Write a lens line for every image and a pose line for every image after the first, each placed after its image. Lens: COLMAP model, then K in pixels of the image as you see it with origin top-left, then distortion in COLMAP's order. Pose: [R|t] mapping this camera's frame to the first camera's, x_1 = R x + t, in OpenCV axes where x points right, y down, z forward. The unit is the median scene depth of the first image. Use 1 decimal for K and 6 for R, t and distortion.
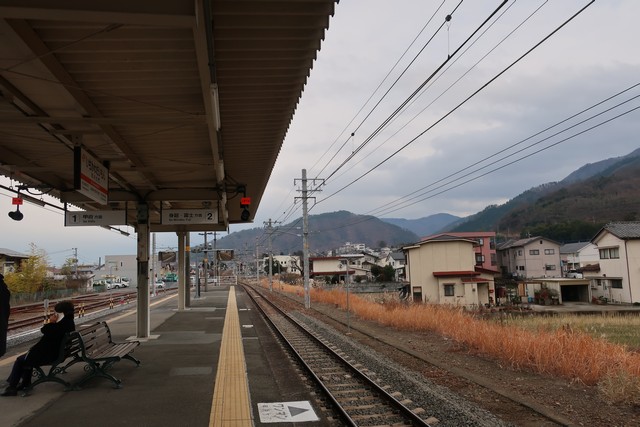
lens RADIAL K [[502.6, 0, 322.7], [0, 502.6, 215.1], [0, 0, 1]] dist [-0.004199, 0.003105]
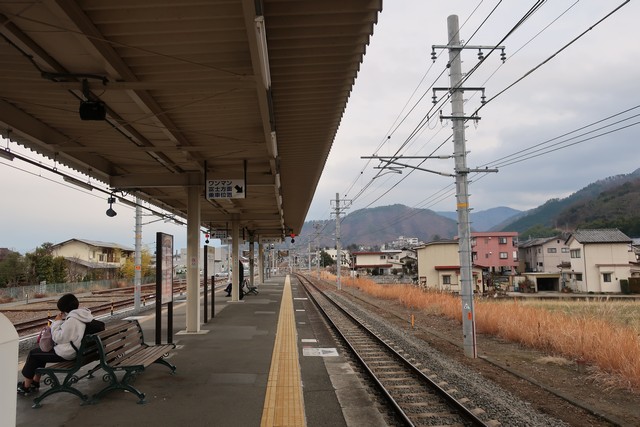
lens RADIAL K [[502.6, 0, 320.5], [0, 502.6, 212.6], [0, 0, 1]] dist [-0.004199, 0.003105]
pose [[0.993487, 0.002853, -0.113910, 0.027731], [-0.001820, 0.999956, 0.009173, -0.017051], [0.113931, -0.008906, 0.993449, -0.150490]]
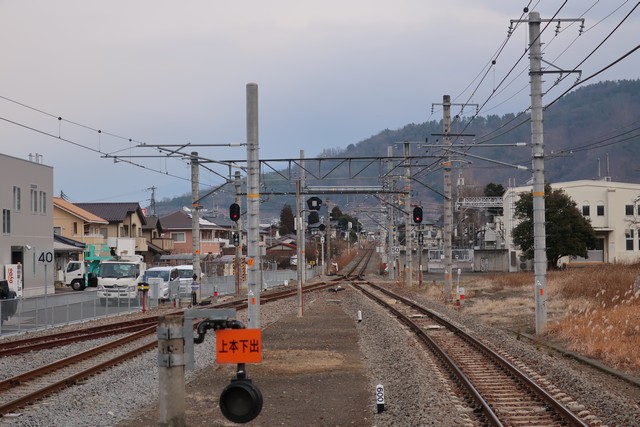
lens RADIAL K [[553.6, 0, 319.6], [0, 553.6, 214.2], [0, 0, 1]] dist [0.001211, 0.000726]
pose [[0.974897, 0.013900, -0.222222, -0.240536], [0.004740, 0.996527, 0.083131, 0.124600], [0.222606, -0.082097, 0.971446, 1.210111]]
